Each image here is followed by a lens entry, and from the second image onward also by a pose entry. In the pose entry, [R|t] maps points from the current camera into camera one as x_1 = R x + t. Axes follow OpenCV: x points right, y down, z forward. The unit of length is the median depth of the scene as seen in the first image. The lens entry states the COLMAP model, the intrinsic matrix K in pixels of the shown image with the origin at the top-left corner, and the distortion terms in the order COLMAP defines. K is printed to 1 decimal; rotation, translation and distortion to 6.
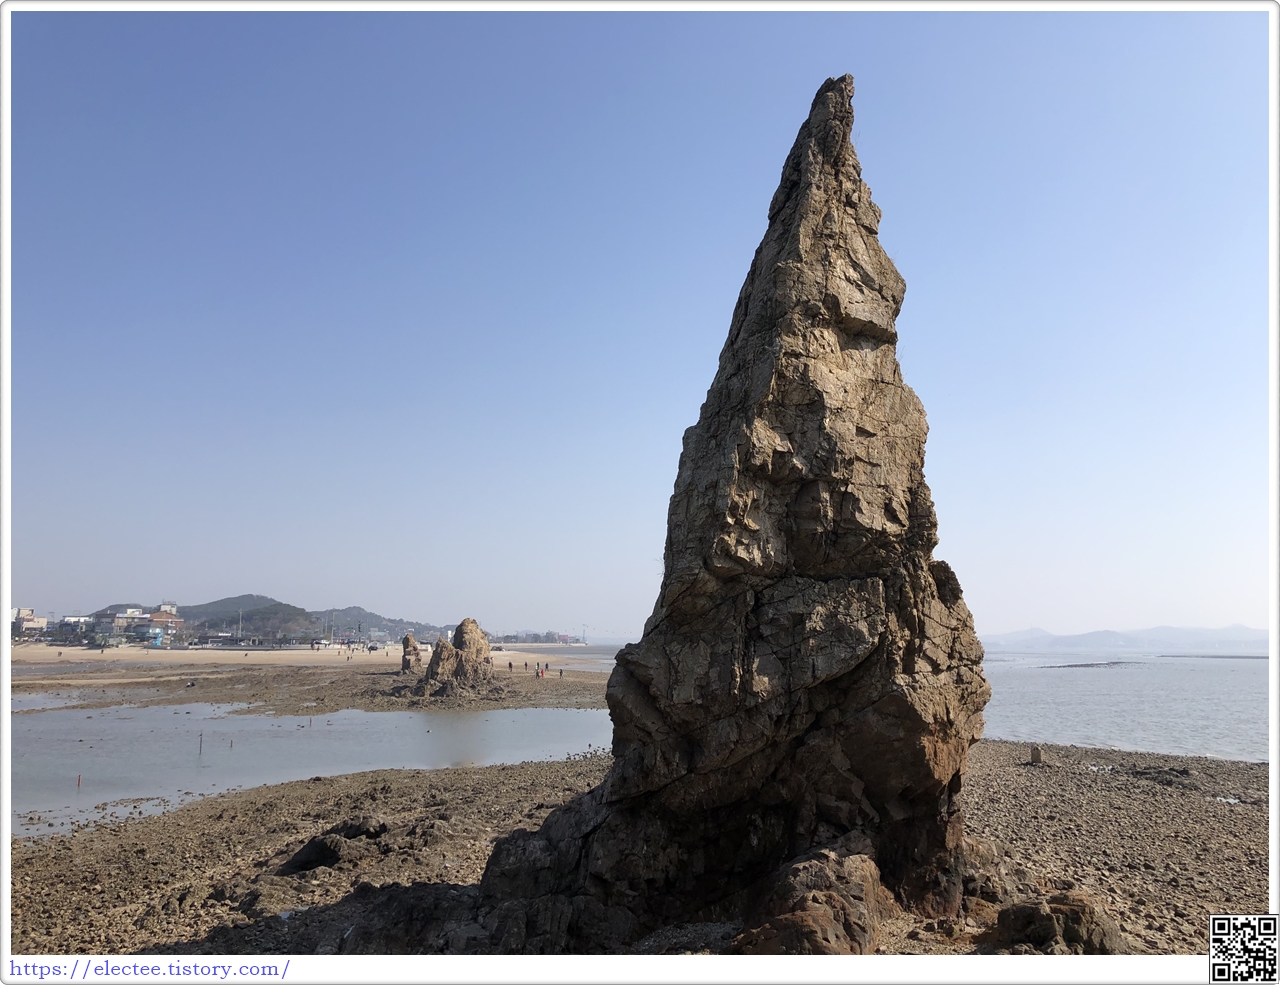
lens RADIAL K [[1017.6, 0, 637.5], [0, 1017.6, 475.3], [0, 0, 1]] dist [0.027245, -0.008145]
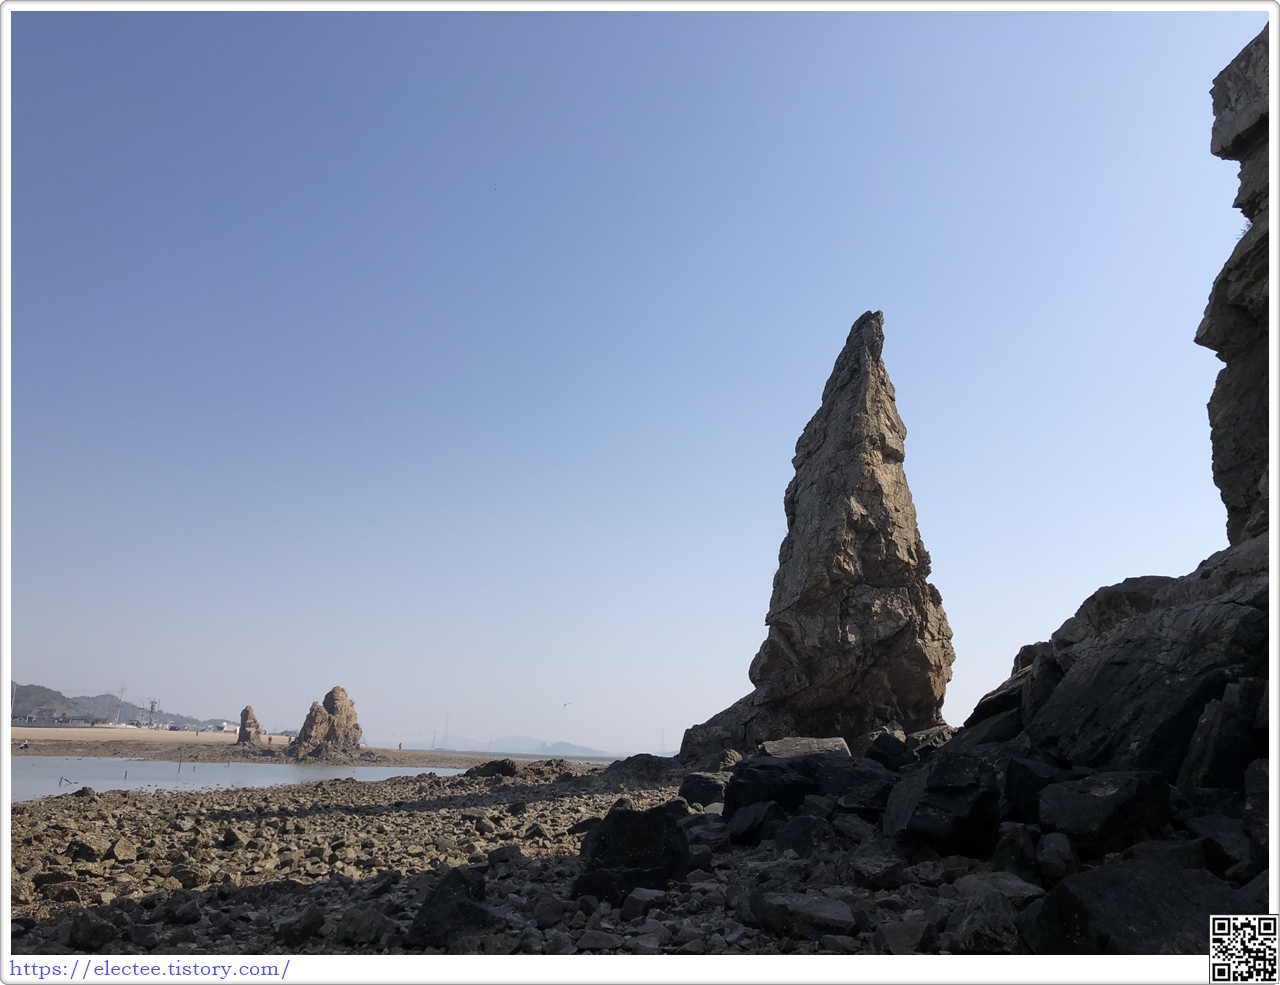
lens RADIAL K [[1017.6, 0, 637.5], [0, 1017.6, 475.3], [0, 0, 1]] dist [0.027245, -0.008145]
pose [[0.978070, 0.084182, 0.190504, -0.612652], [-0.064710, 0.992234, -0.106227, 0.127511], [-0.197967, 0.091570, 0.975922, -0.732373]]
